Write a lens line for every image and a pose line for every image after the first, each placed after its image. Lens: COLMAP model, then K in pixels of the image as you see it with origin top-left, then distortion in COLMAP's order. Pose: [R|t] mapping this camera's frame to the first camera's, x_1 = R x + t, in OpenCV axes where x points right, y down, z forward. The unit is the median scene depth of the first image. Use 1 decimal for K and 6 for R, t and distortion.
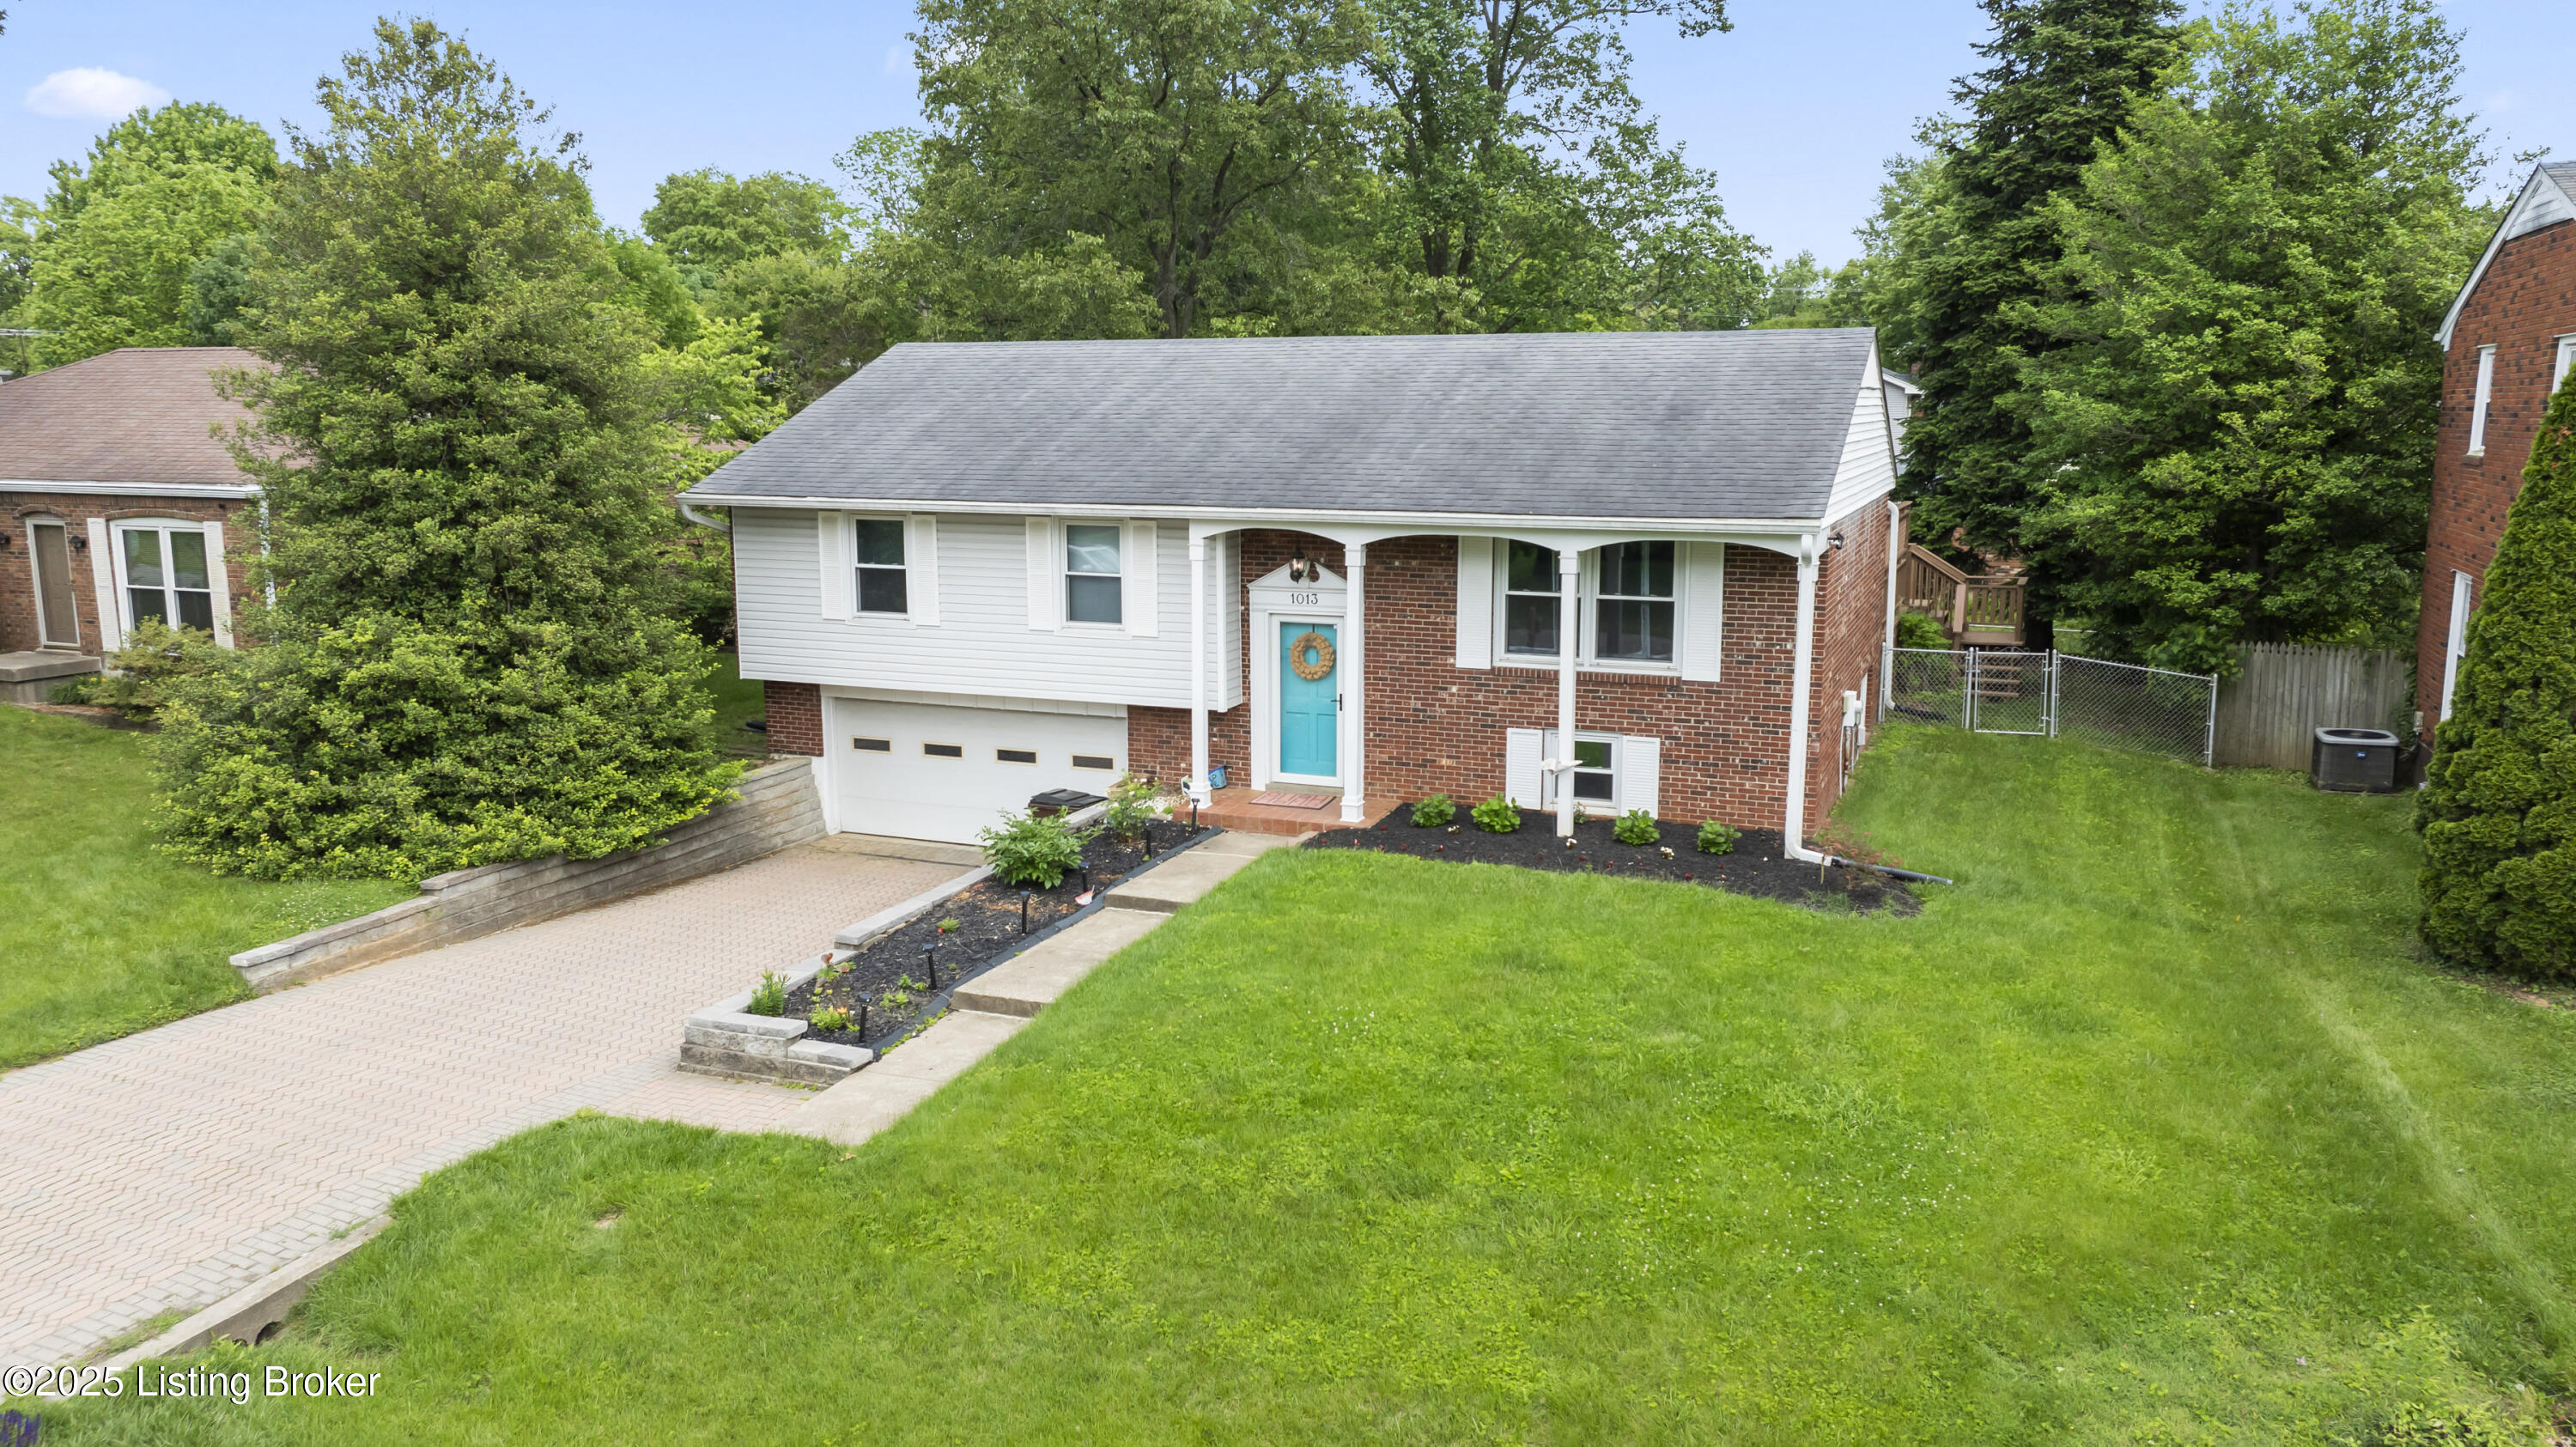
lens RADIAL K [[1856.2, 0, 1288.0], [0, 1856.2, 723.5], [0, 0, 1]] dist [-0.001459, -0.003267]
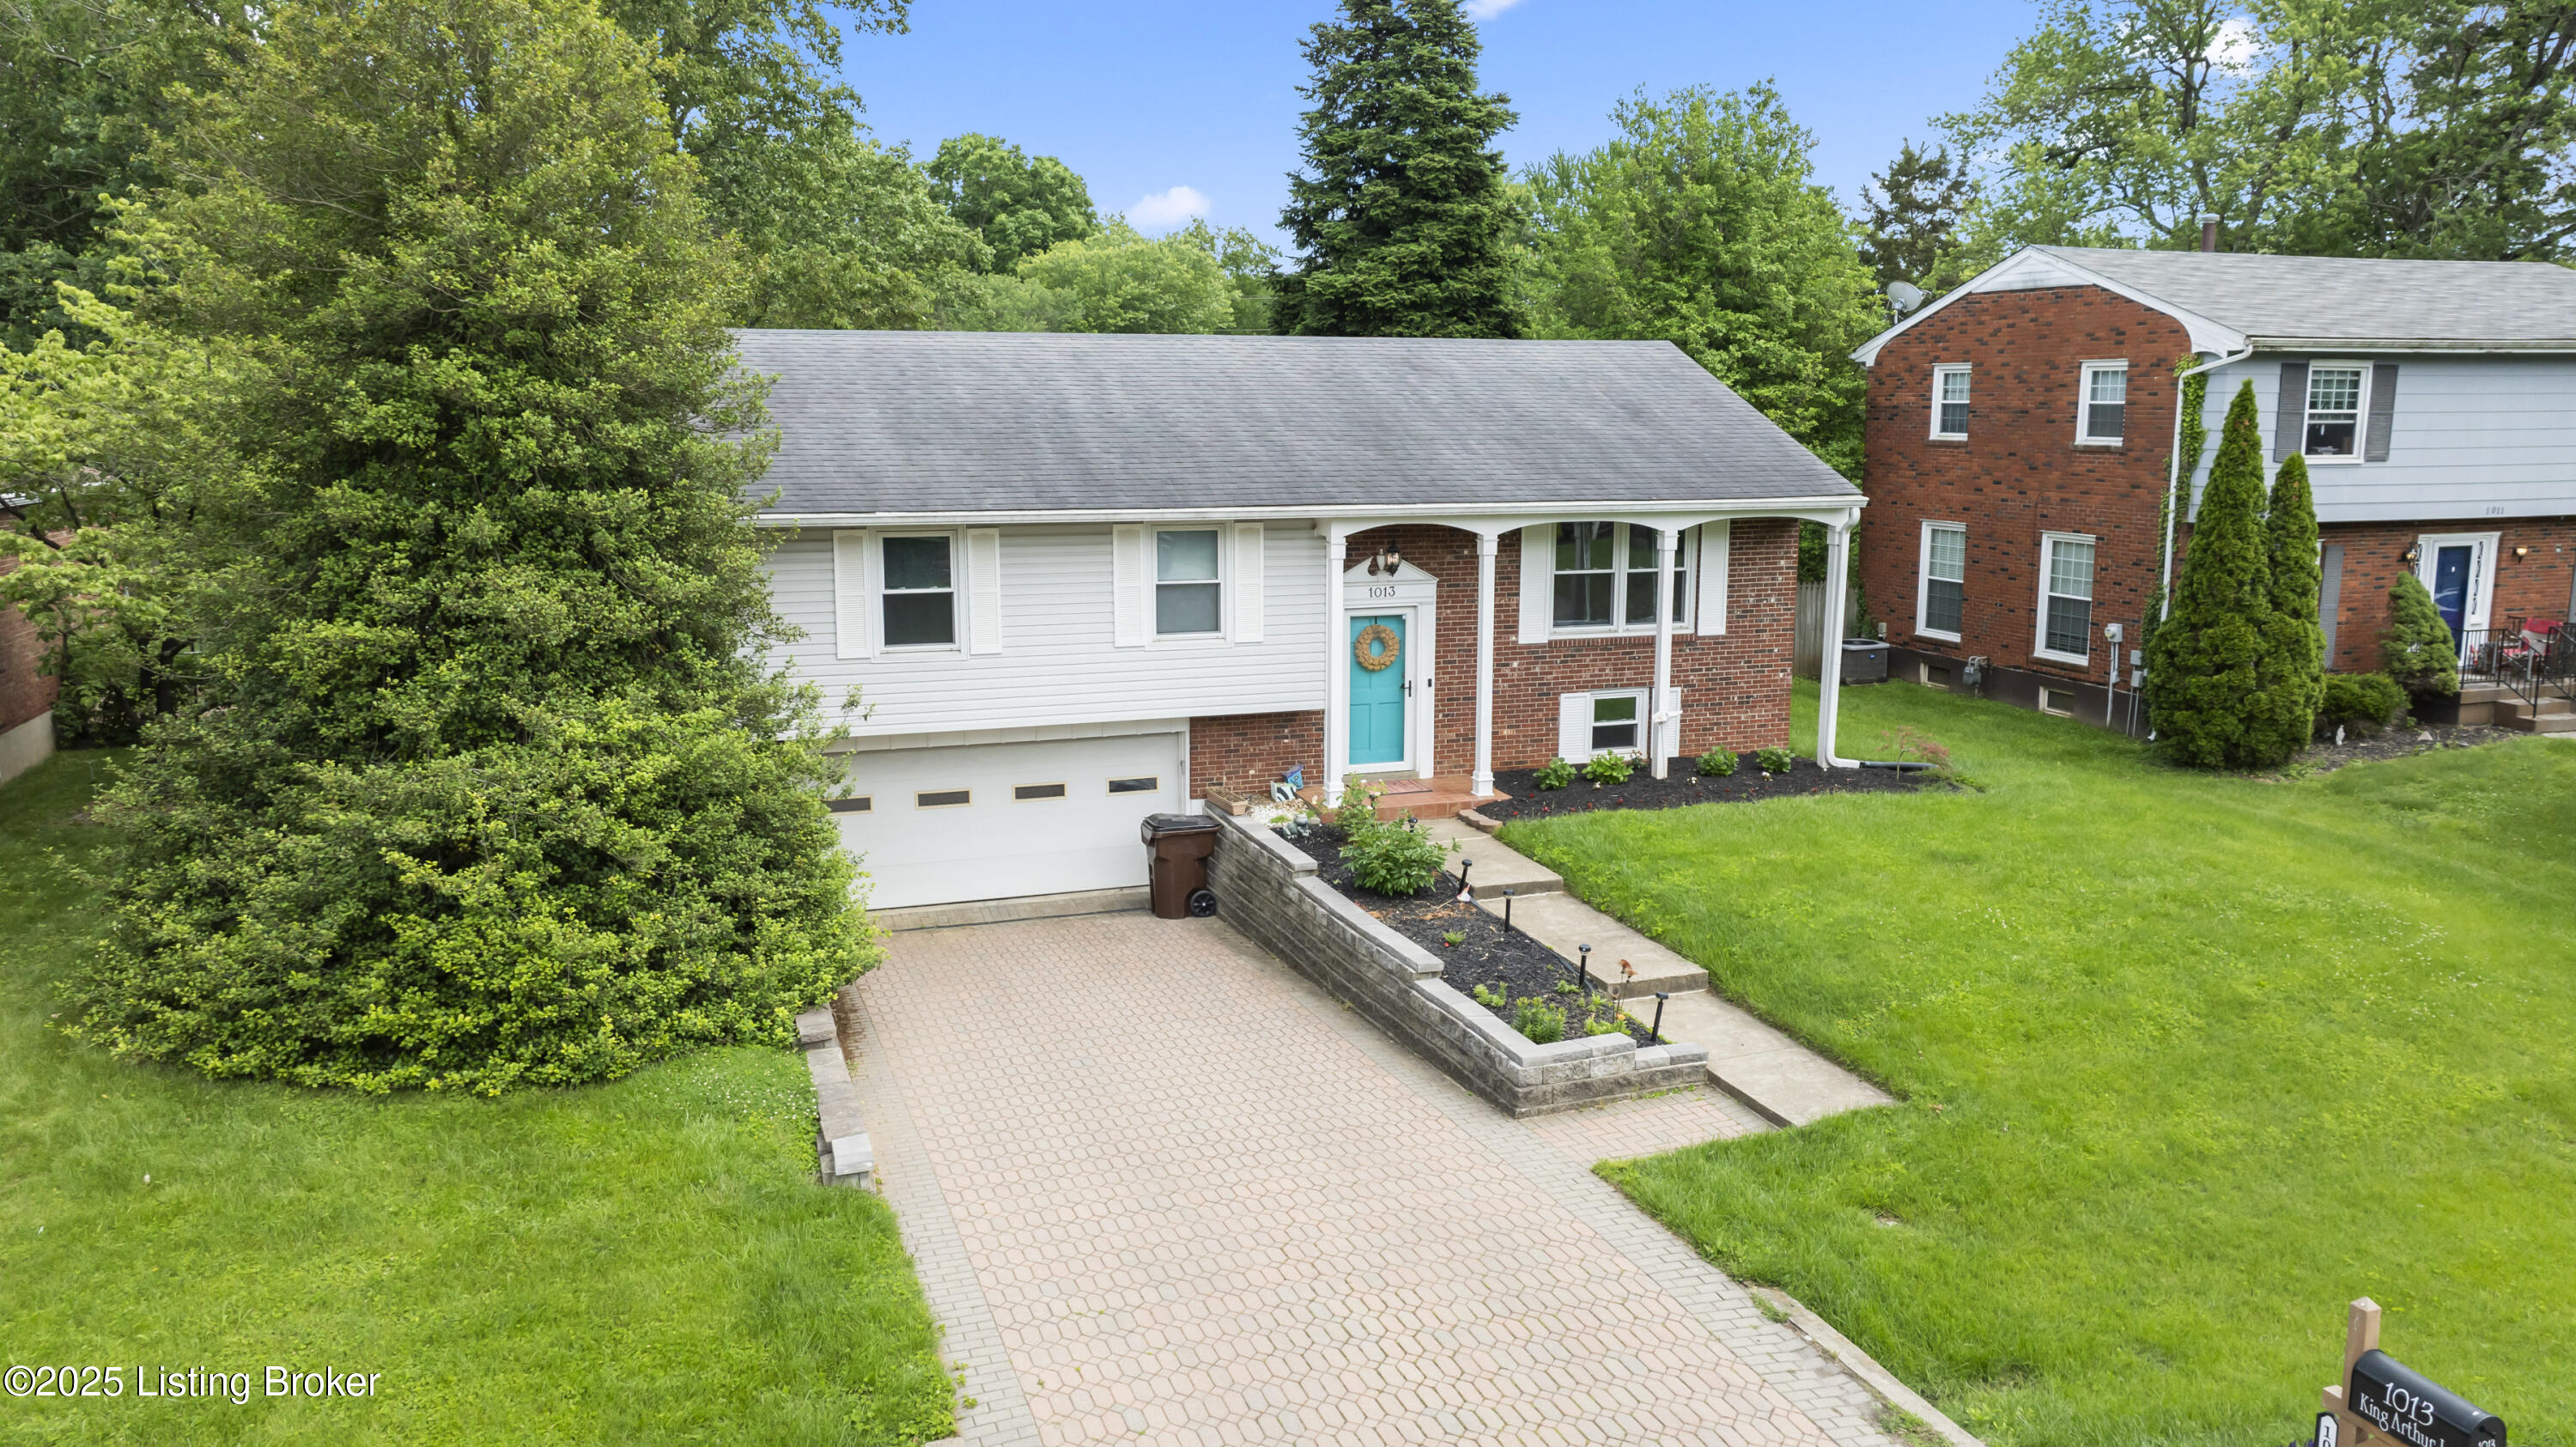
lens RADIAL K [[1856.2, 0, 1288.0], [0, 1856.2, 723.5], [0, 0, 1]] dist [-0.001459, -0.003267]
pose [[0.728512, -0.114713, 0.675360, -0.716117], [0.110304, 0.992658, 0.049622, -0.050314], [-0.676094, 0.038345, 0.735817, 0.274787]]
